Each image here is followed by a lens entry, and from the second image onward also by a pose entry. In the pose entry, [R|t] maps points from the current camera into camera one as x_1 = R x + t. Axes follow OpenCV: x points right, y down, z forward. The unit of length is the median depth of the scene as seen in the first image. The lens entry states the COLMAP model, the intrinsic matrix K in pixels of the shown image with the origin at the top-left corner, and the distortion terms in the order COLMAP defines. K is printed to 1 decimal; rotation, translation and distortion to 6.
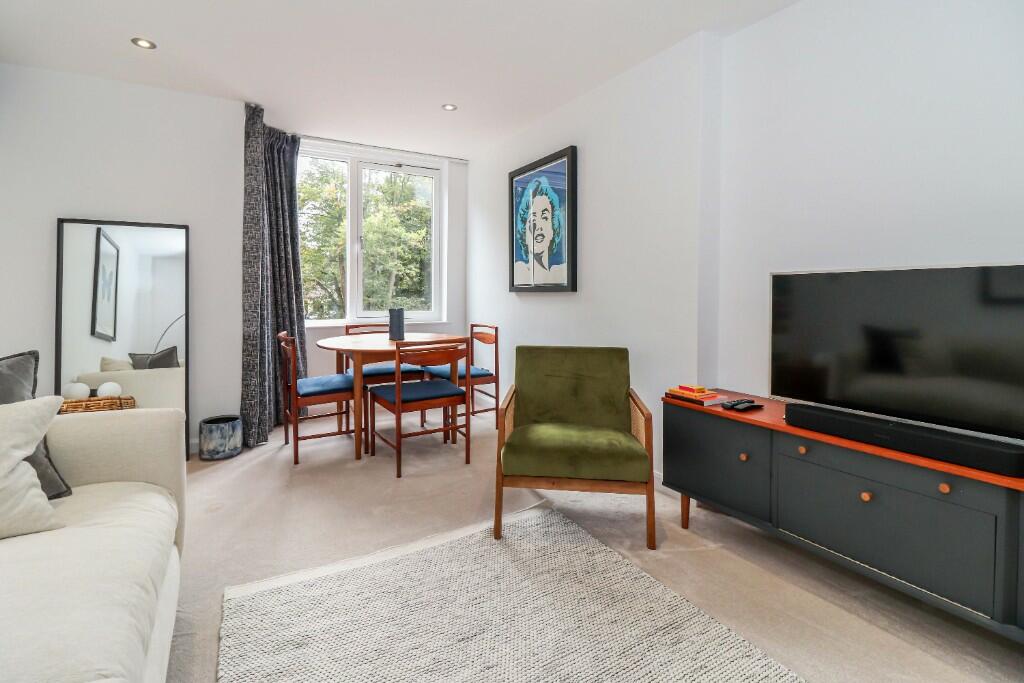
lens RADIAL K [[482.9, 0, 471.3], [0, 482.9, 295.5], [0, 0, 1]] dist [0.002140, -0.007630]
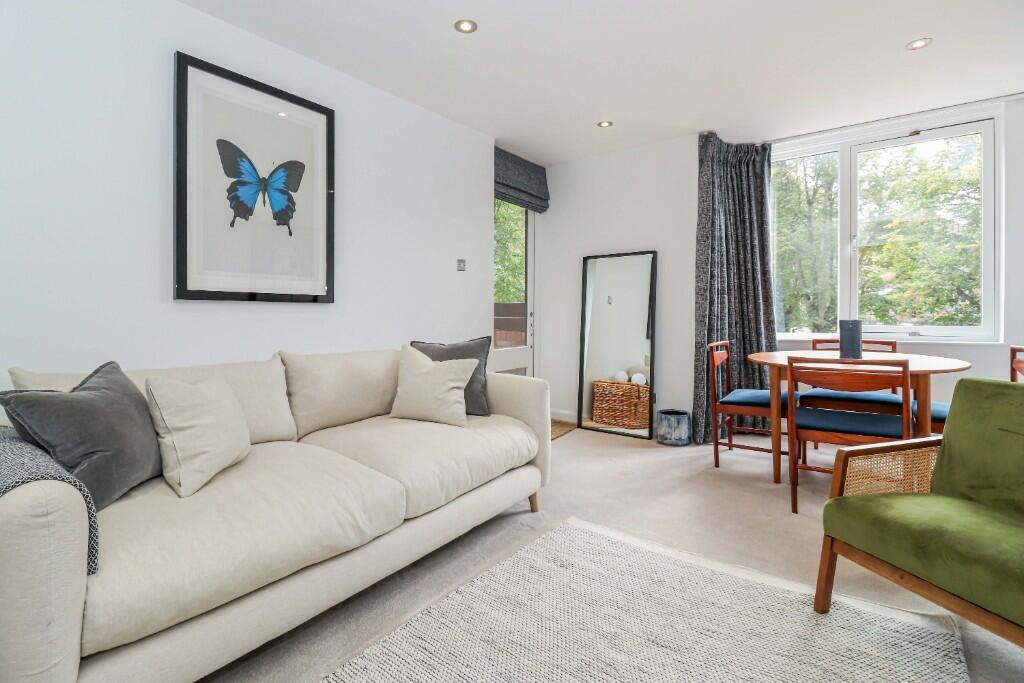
lens RADIAL K [[482.9, 0, 509.1], [0, 482.9, 309.6], [0, 0, 1]] dist [0.002140, -0.007630]
pose [[0.402983, -0.007539, -0.915176, 0.357863], [0.004178, 0.999971, -0.006398, 0.011375], [0.915198, -0.001245, 0.403003, 0.144545]]
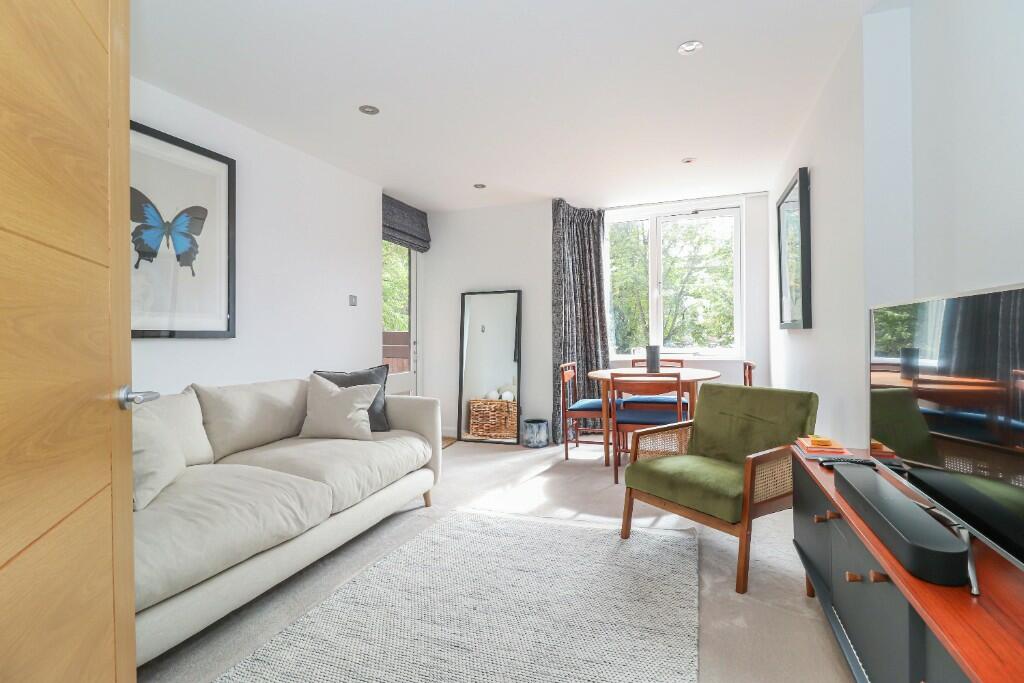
lens RADIAL K [[482.9, 0, 525.8], [0, 482.9, 322.5], [0, 0, 1]] dist [0.002140, -0.007630]
pose [[0.657907, -0.028517, -0.752559, 0.513153], [0.015712, 0.999585, -0.024142, -0.005798], [0.752935, 0.004059, 0.658083, 0.013559]]
